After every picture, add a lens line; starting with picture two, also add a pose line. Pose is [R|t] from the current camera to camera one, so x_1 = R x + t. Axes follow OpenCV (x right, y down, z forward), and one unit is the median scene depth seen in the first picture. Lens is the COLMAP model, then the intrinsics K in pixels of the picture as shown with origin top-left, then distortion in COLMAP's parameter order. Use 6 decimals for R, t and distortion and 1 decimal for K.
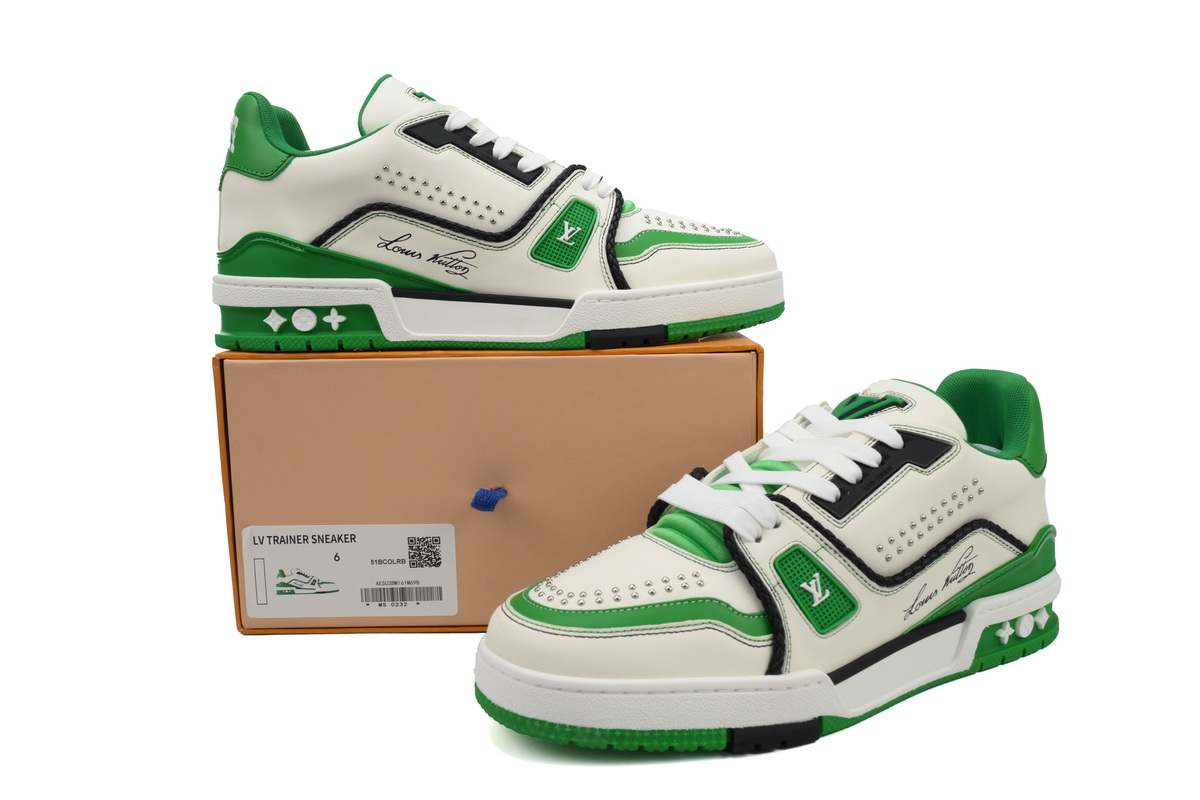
lens RADIAL K [[1048.8, 0, 600.0], [0, 1048.8, 400.0], [0, 0, 1]] dist [-0.000156, -0.000637]
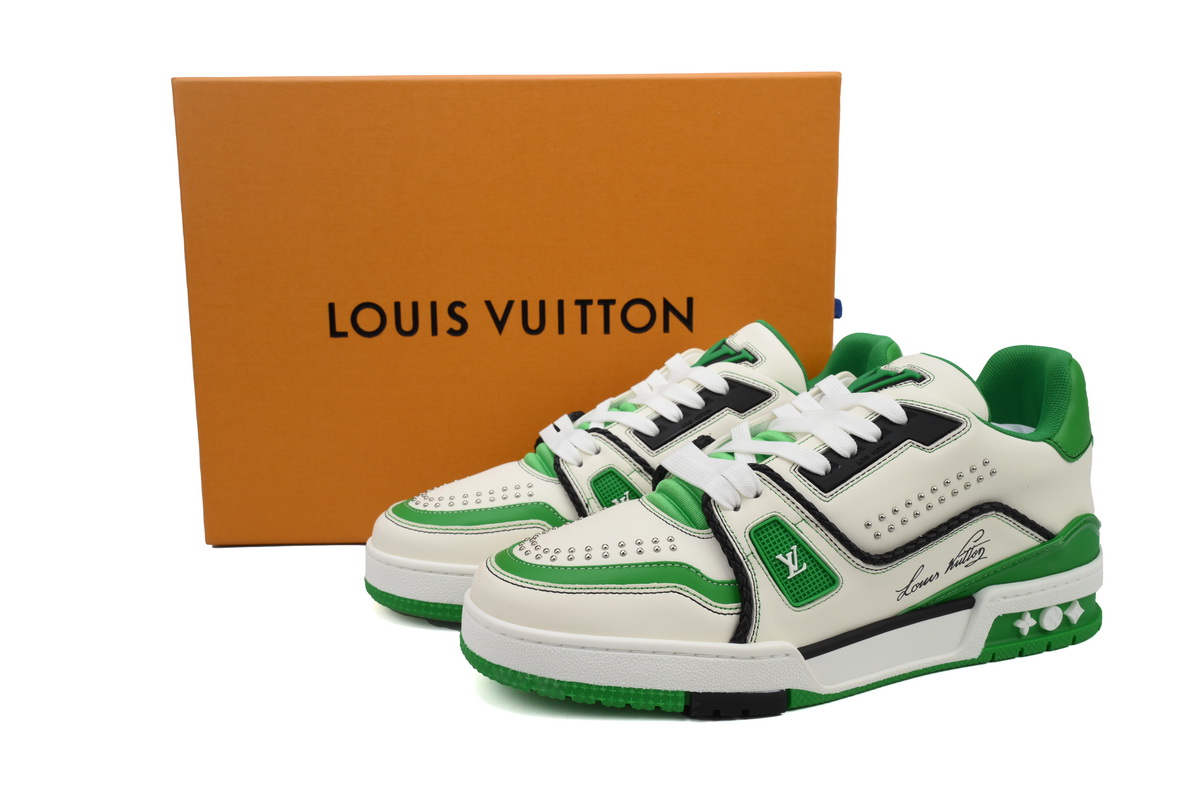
lens RADIAL K [[1048.8, 0, 600.0], [0, 1048.8, 400.0], [0, 0, 1]] dist [-0.000156, -0.000637]
pose [[0.979784, 0.037049, -0.196599, 0.210392], [-0.031983, 0.999071, 0.028880, 0.005603], [0.197486, -0.022008, 0.980059, 0.000350]]
